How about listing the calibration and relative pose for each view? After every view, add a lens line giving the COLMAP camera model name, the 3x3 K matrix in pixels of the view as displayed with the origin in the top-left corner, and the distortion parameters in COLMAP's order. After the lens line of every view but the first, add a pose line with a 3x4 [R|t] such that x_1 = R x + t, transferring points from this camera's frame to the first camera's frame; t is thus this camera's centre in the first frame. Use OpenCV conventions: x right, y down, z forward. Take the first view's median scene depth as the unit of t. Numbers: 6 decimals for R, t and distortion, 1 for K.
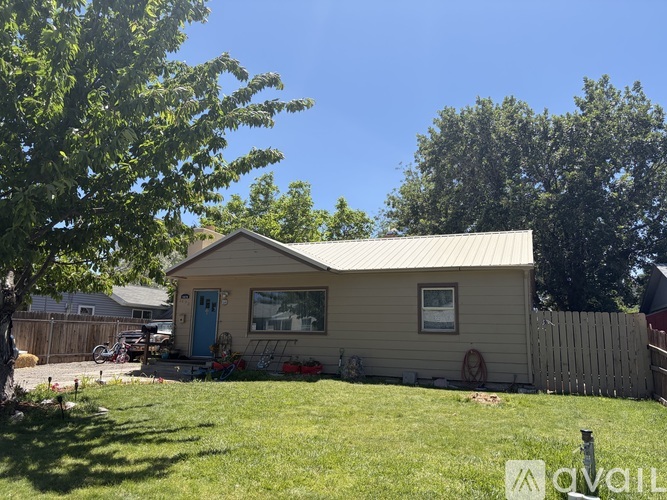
lens RADIAL K [[520.7, 0, 333.9], [0, 520.7, 250.9], [0, 0, 1]] dist [0.075972, -0.059416]
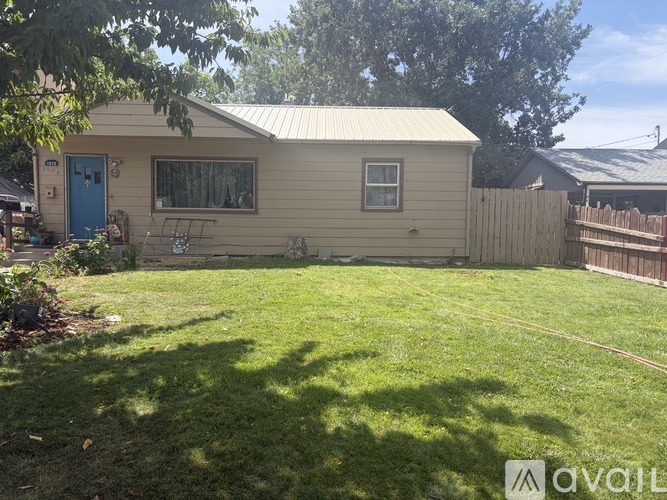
lens RADIAL K [[520.7, 0, 333.0], [0, 520.7, 248.8], [0, 0, 1]] dist [0.075972, -0.059416]
pose [[0.918144, -0.035866, 0.394619, -0.262214], [-0.056691, 0.973760, 0.220402, 0.018801], [-0.392169, -0.224733, 0.892019, 0.158570]]
